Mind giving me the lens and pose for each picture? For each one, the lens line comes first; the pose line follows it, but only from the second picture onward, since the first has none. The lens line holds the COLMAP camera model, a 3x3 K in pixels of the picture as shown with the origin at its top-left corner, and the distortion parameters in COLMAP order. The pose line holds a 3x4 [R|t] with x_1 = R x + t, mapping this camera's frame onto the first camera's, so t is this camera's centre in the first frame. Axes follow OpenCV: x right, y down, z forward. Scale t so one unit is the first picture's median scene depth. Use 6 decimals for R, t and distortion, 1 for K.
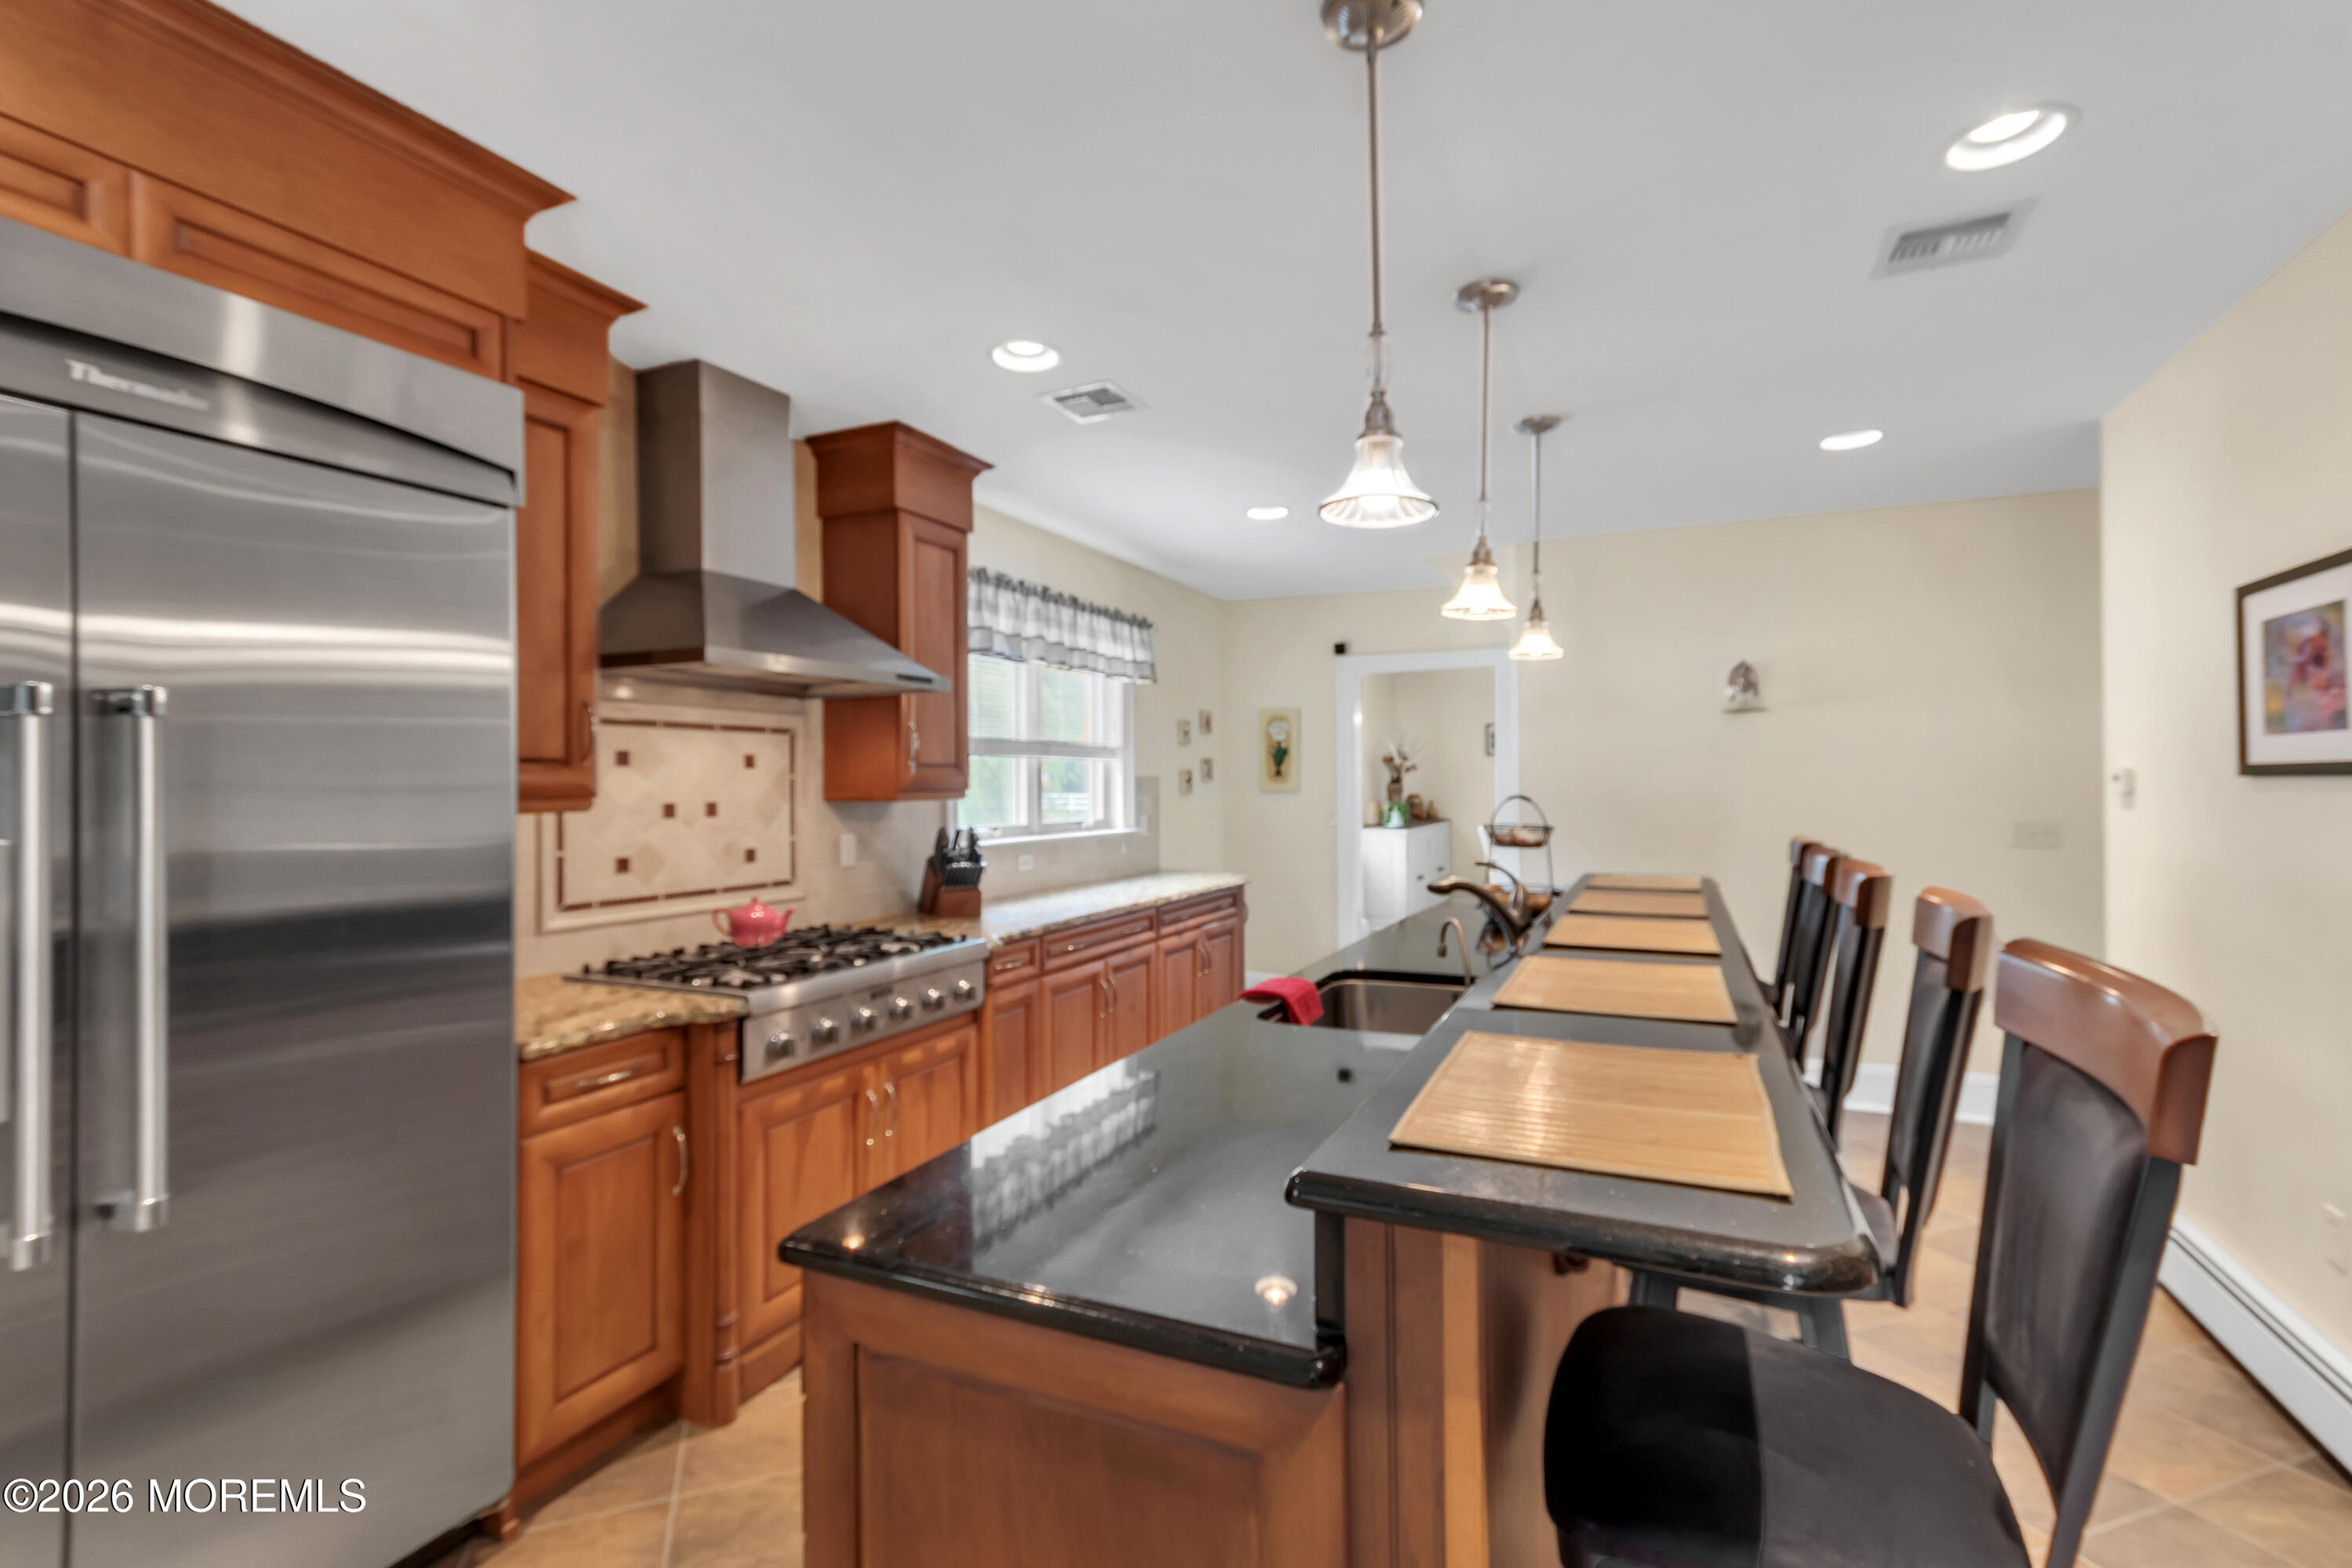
lens RADIAL K [[1029.0, 0, 1180.6], [0, 1029.0, 783.2], [0, 0, 1]] dist [0.008372, -0.000719]
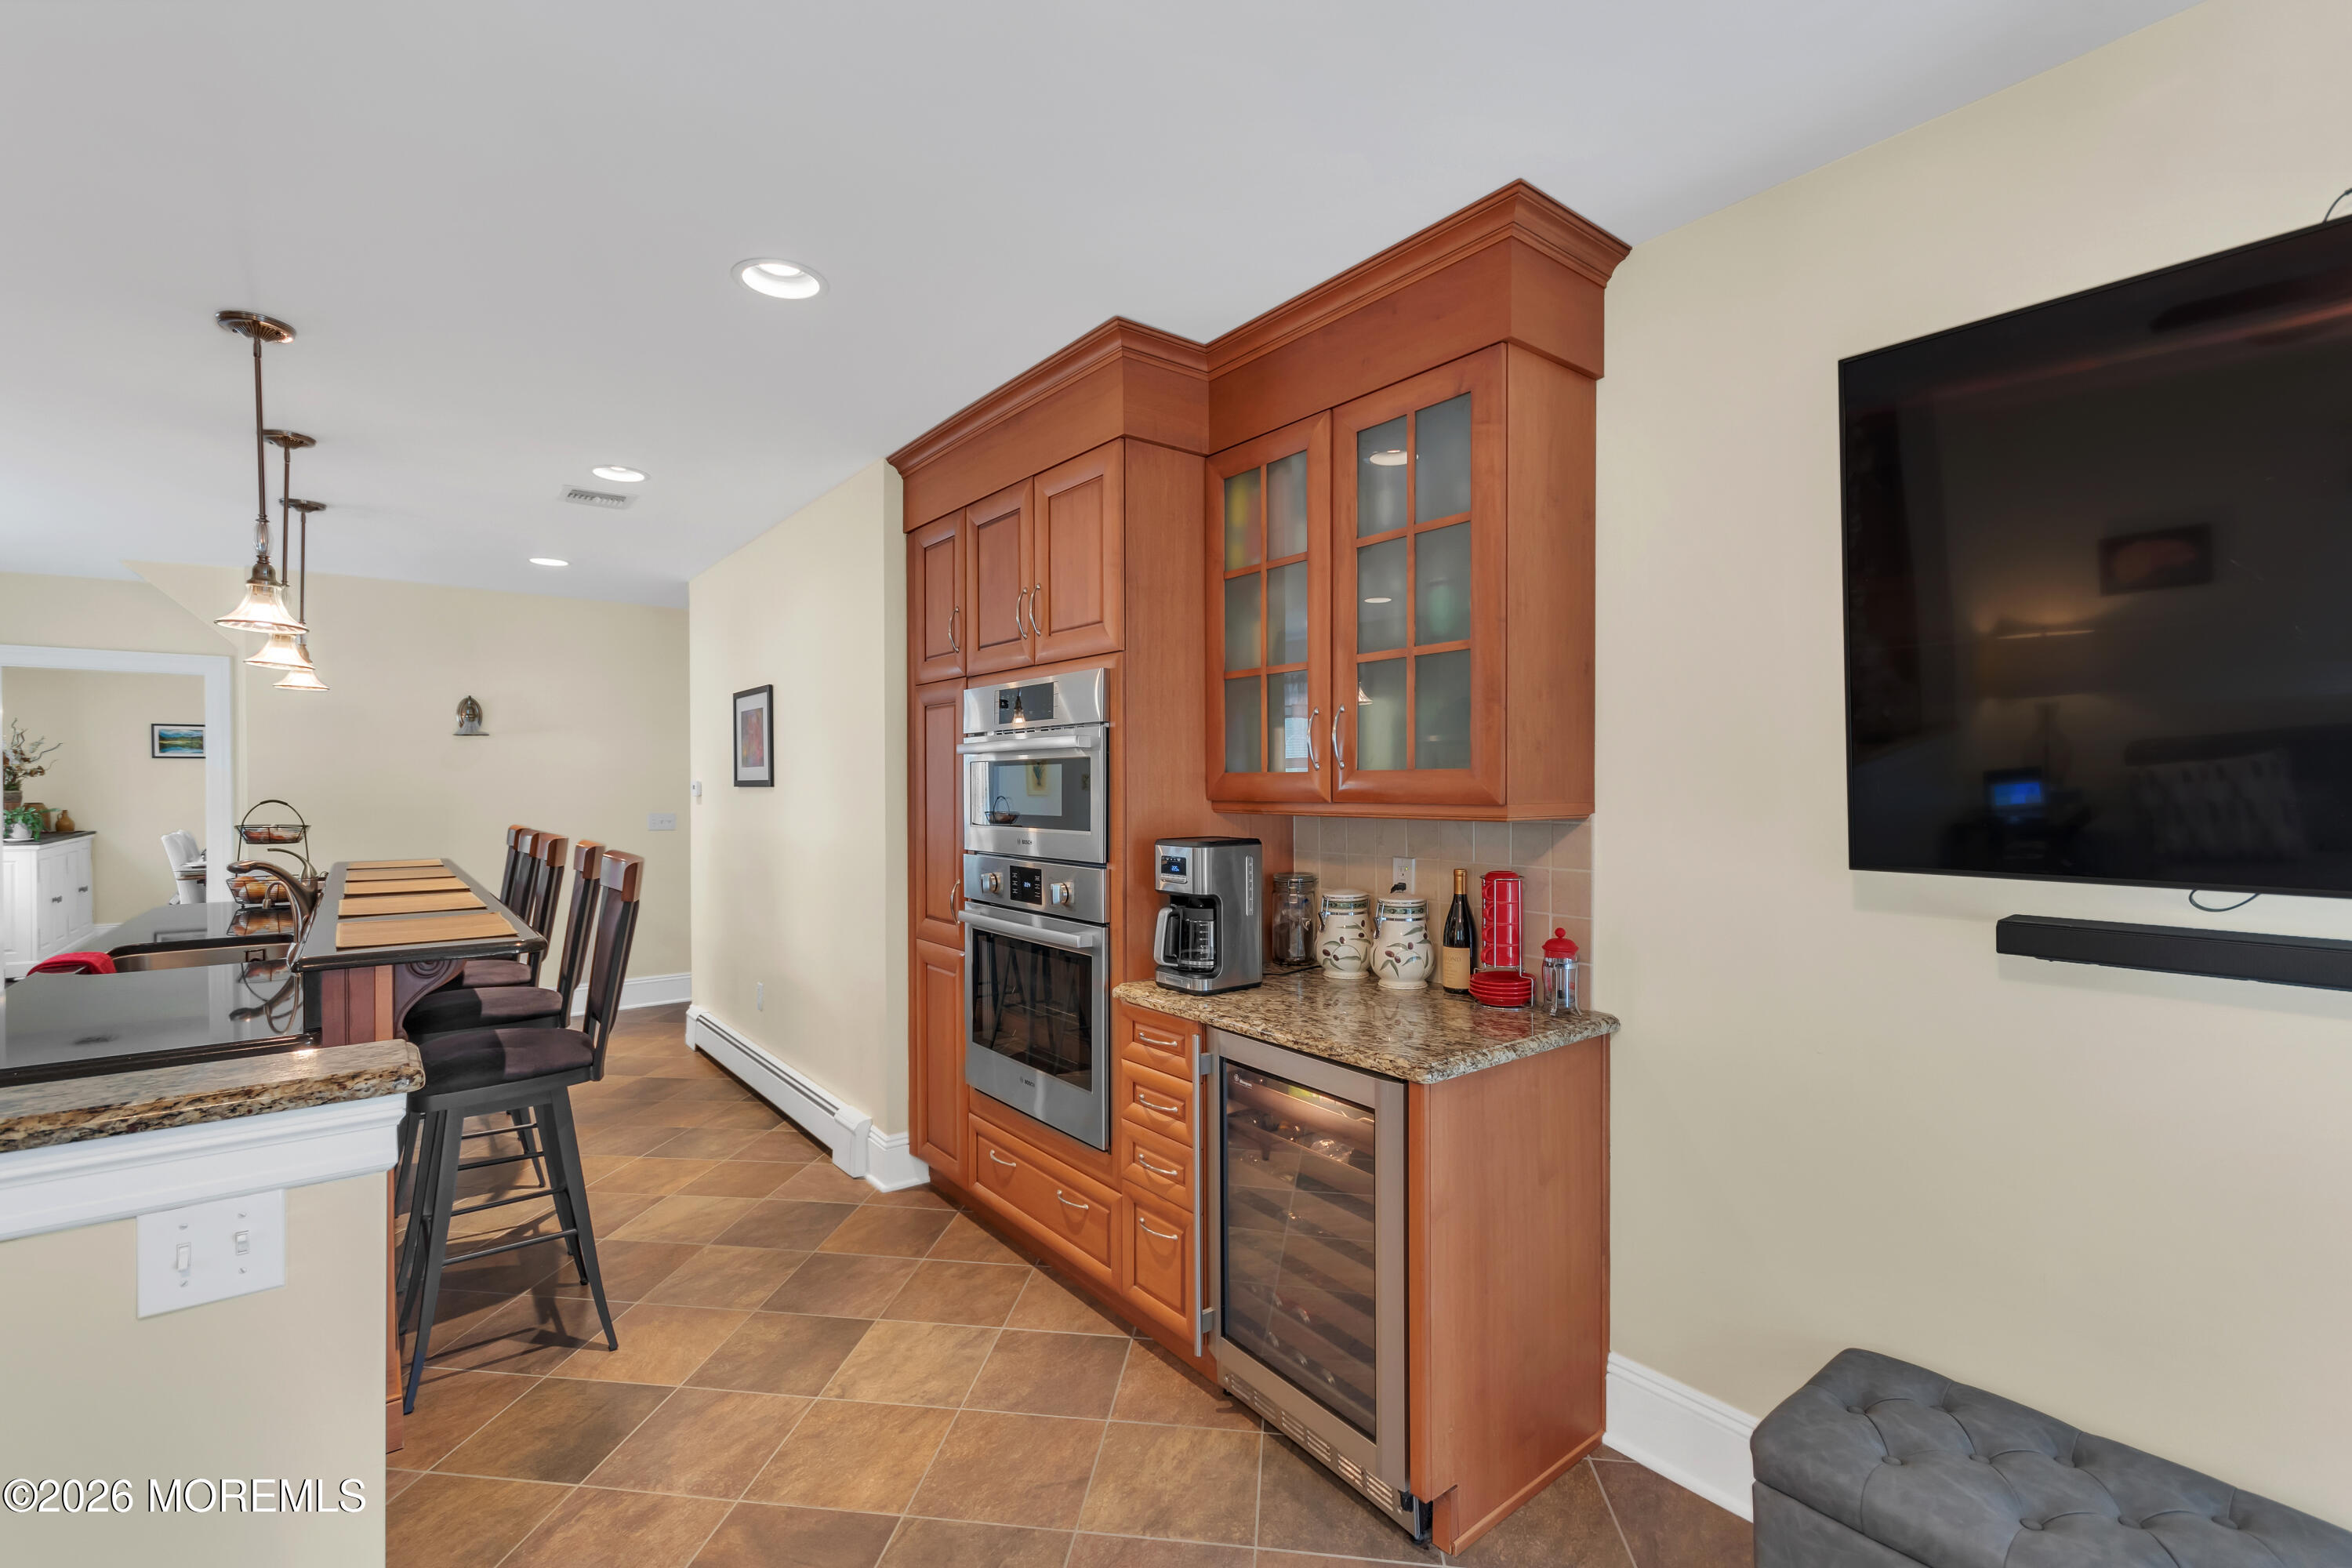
lens RADIAL K [[1029.0, 0, 1177.1], [0, 1029.0, 788.8], [0, 0, 1]] dist [0.008372, -0.000719]
pose [[0.438906, 0.001795, 0.898531, -0.375356], [-0.000858, 0.999998, -0.001578, 0.000144], [-0.898533, -0.000079, 0.438907, -0.604190]]
